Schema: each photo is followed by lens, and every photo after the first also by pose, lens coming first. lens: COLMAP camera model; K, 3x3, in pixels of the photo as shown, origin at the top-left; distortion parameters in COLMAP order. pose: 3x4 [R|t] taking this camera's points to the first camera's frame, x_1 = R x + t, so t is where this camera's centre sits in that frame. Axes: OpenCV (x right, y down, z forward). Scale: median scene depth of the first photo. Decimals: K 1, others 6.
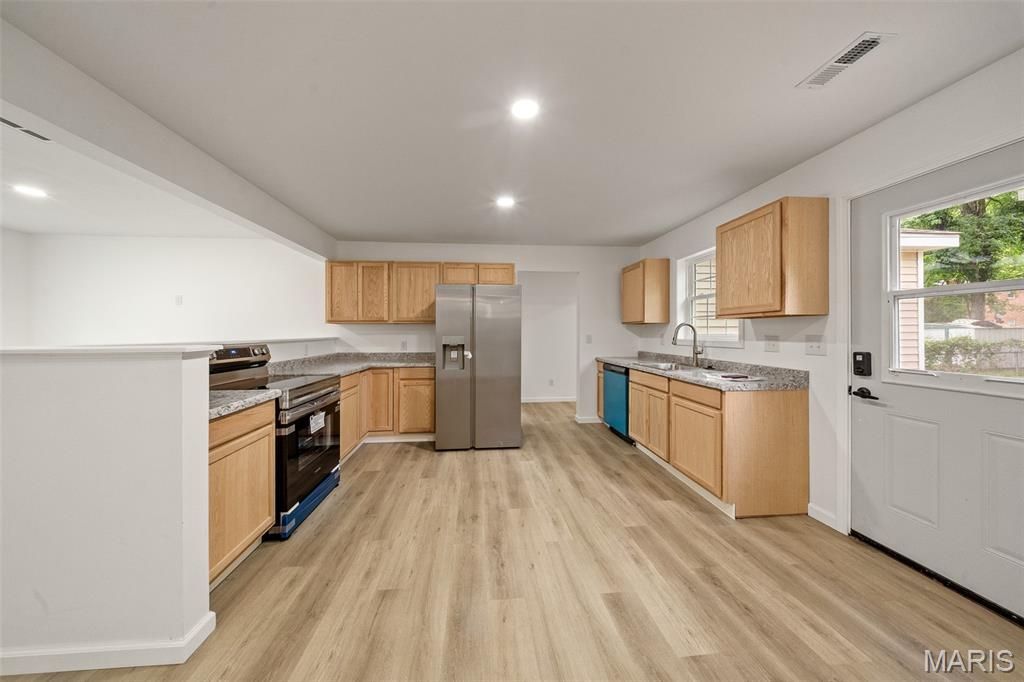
lens RADIAL K [[308.8, 0, 506.9], [0, 308.8, 332.9], [0, 0, 1]] dist [-0.000833, -0.001038]
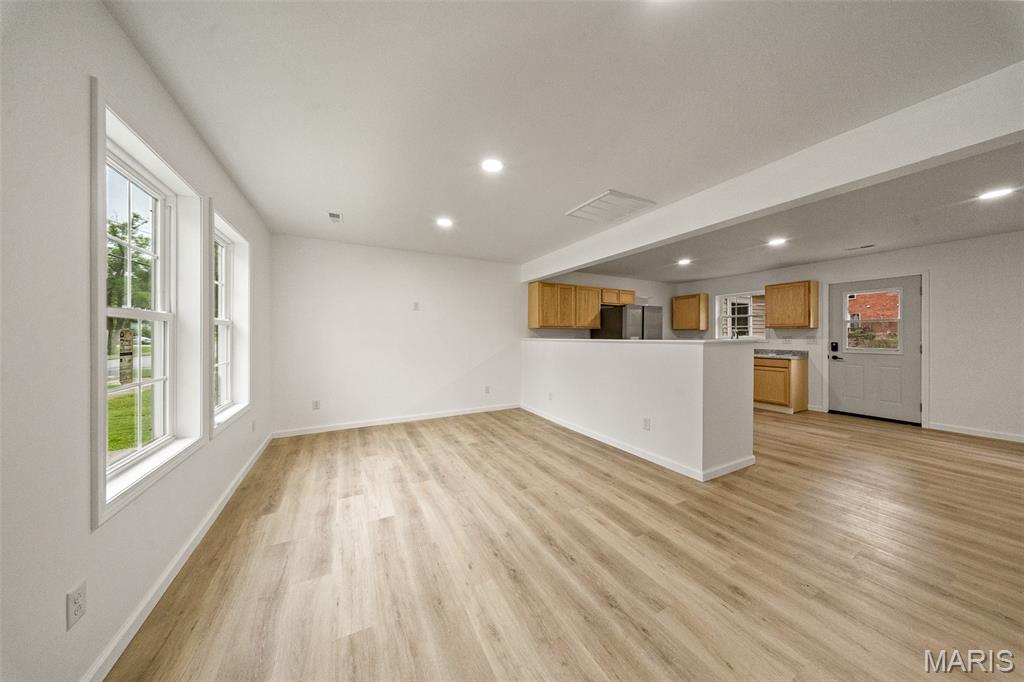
lens RADIAL K [[308.8, 0, 506.3], [0, 308.8, 339.0], [0, 0, 1]] dist [-0.000833, -0.001038]
pose [[0.928198, -0.000349, 0.372088, -2.242229], [-0.000434, 0.999998, 0.002022, 0.026515], [-0.372088, -0.002038, 0.928195, -0.386715]]
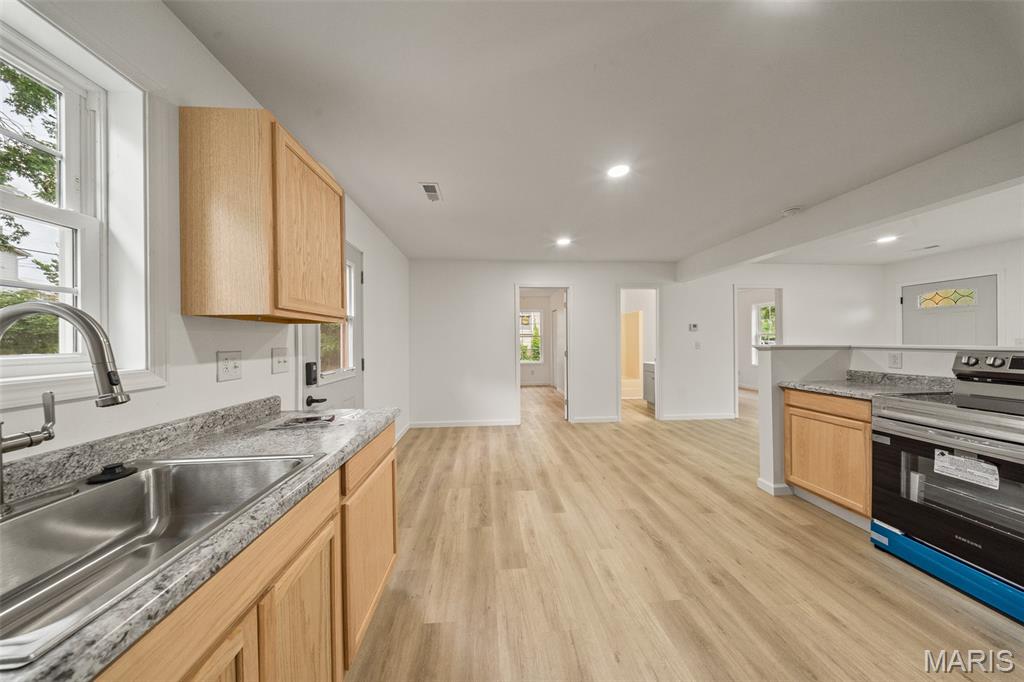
lens RADIAL K [[308.8, 0, 511.9], [0, 308.8, 343.0], [0, 0, 1]] dist [-0.000833, -0.001038]
pose [[-0.999929, 0.011309, -0.003840, 0.415747], [0.011269, 0.999884, 0.010285, -0.006248], [0.003956, 0.010241, -0.999940, 1.838810]]
